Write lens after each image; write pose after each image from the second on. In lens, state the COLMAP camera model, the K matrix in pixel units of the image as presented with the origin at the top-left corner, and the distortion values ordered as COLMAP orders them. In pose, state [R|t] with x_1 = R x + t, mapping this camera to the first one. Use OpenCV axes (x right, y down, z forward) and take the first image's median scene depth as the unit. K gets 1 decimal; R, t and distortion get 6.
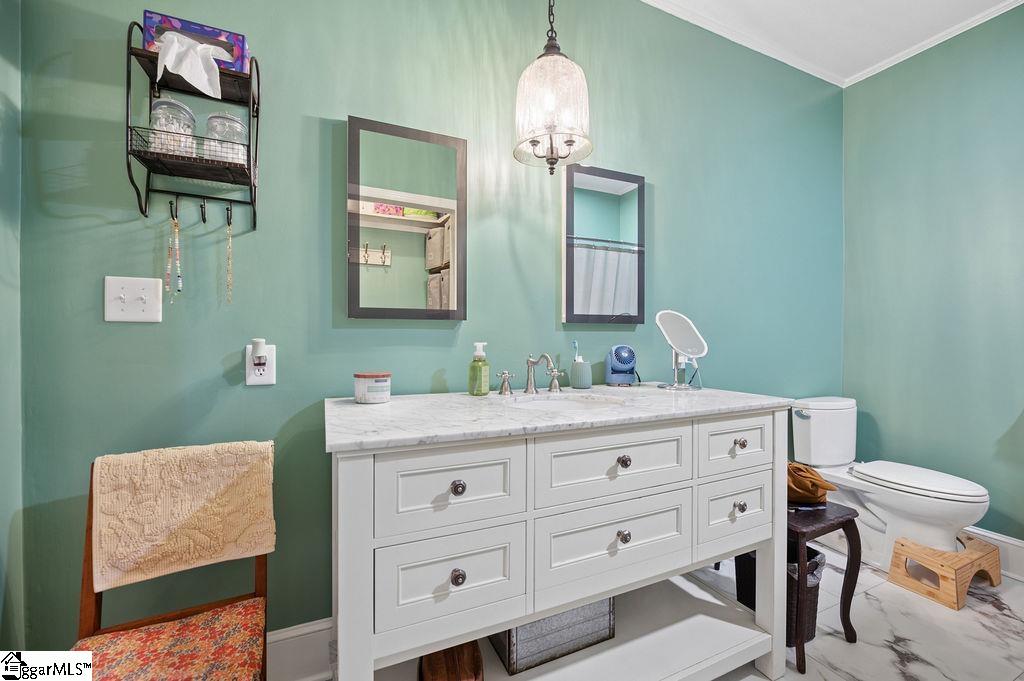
lens RADIAL K [[412.7, 0, 511.5], [0, 412.7, 339.7], [0, 0, 1]] dist [-0.008888, 0.001710]
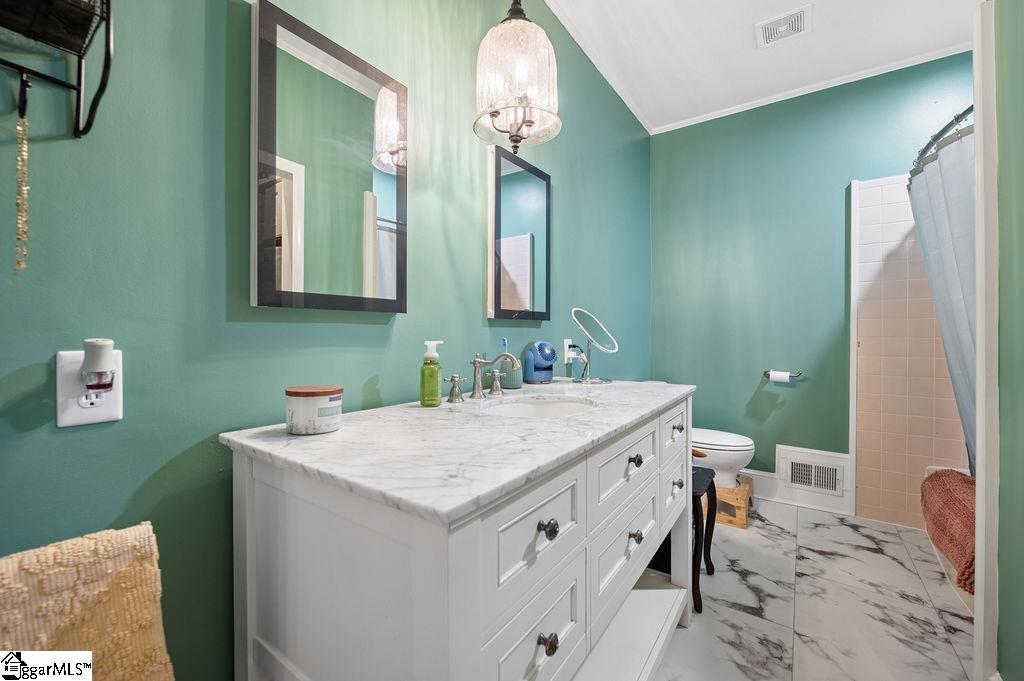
lens RADIAL K [[412.7, 0, 511.5], [0, 412.7, 334.4], [0, 0, 1]] dist [-0.008888, 0.001710]
pose [[0.864687, -0.003227, 0.502300, -0.346650], [0.003688, 0.999993, 0.000075, -0.005636], [-0.502297, 0.001788, 0.864693, 0.216036]]
